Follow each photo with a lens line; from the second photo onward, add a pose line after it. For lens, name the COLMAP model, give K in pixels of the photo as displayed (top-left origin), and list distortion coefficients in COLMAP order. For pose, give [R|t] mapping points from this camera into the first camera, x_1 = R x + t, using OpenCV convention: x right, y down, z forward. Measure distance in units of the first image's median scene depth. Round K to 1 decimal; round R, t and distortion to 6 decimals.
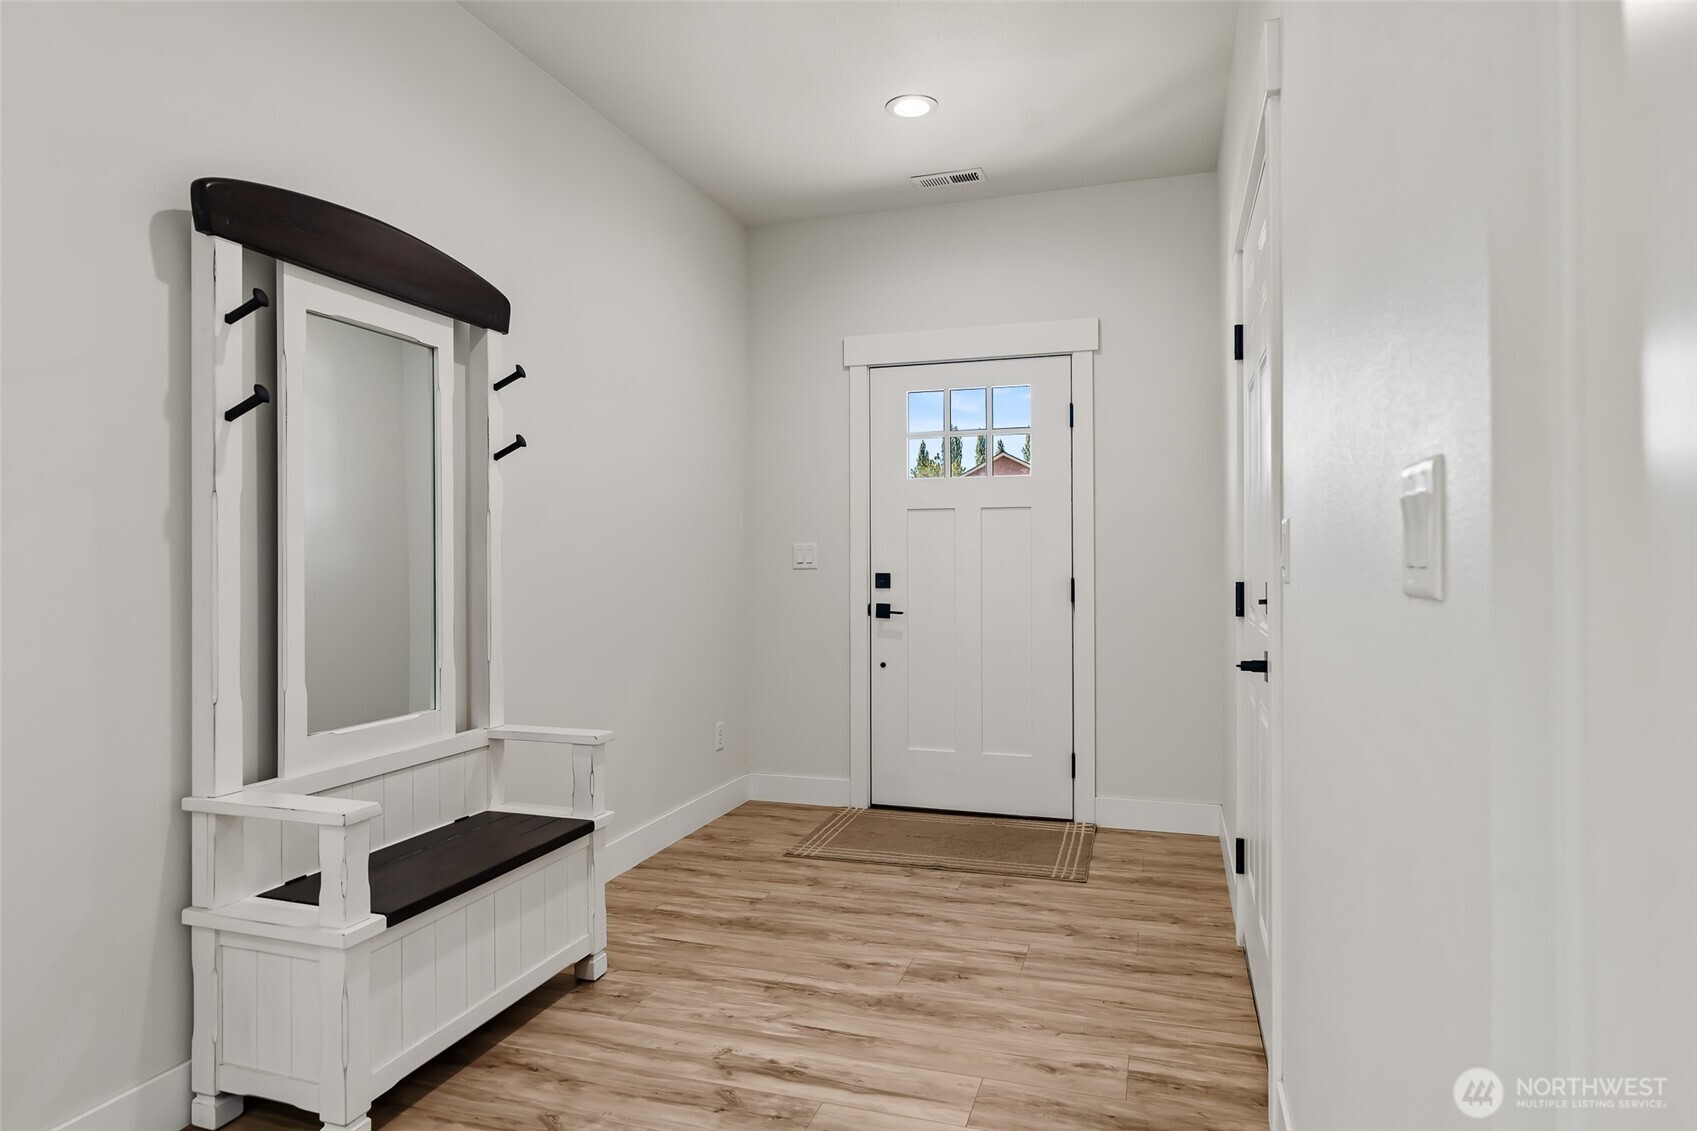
lens RADIAL K [[960.8, 0, 853.7], [0, 960.8, 559.4], [0, 0, 1]] dist [-0.000856, 0.000132]
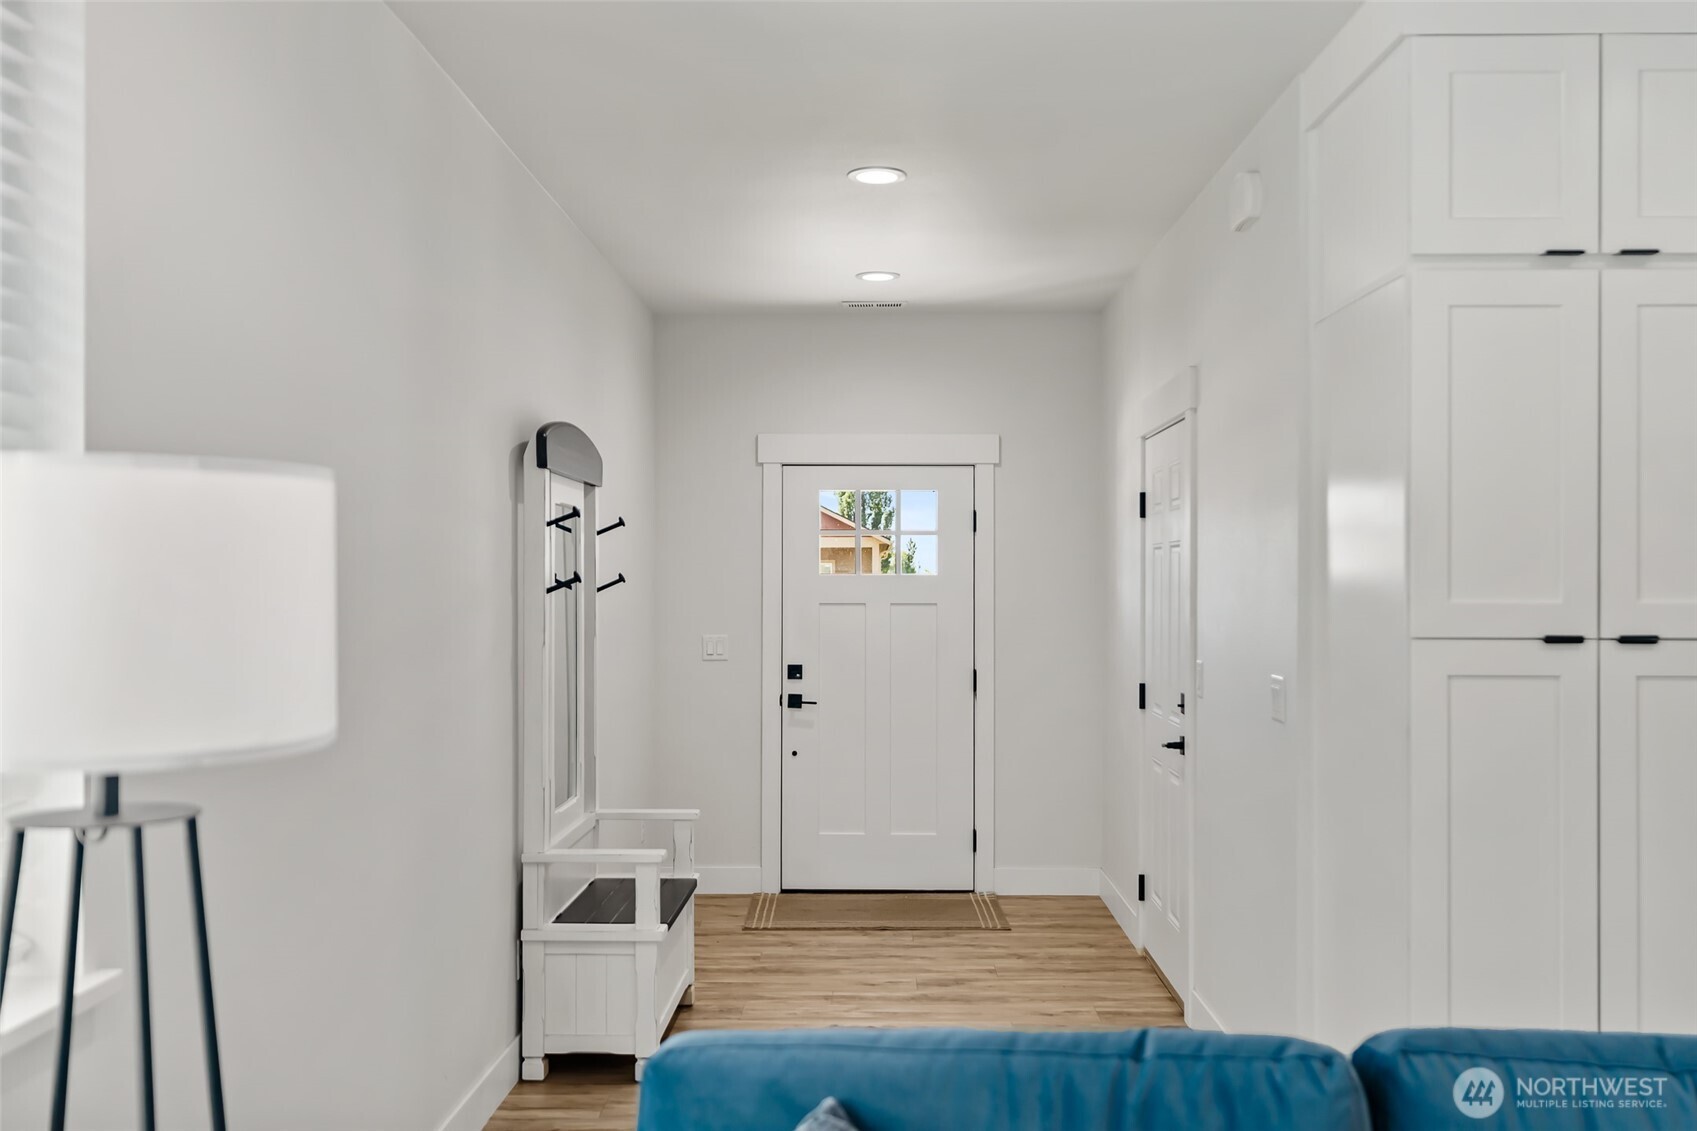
lens RADIAL K [[1597.2, 0, 848.5], [0, 1597.2, 565.5], [0, 0, 1]] dist [0.015354, 0.007046]
pose [[0.955370, 0.008649, 0.295286, -0.540419], [-0.006043, 0.999934, -0.009739, -0.097005], [-0.295351, 0.007520, 0.955359, -0.842309]]
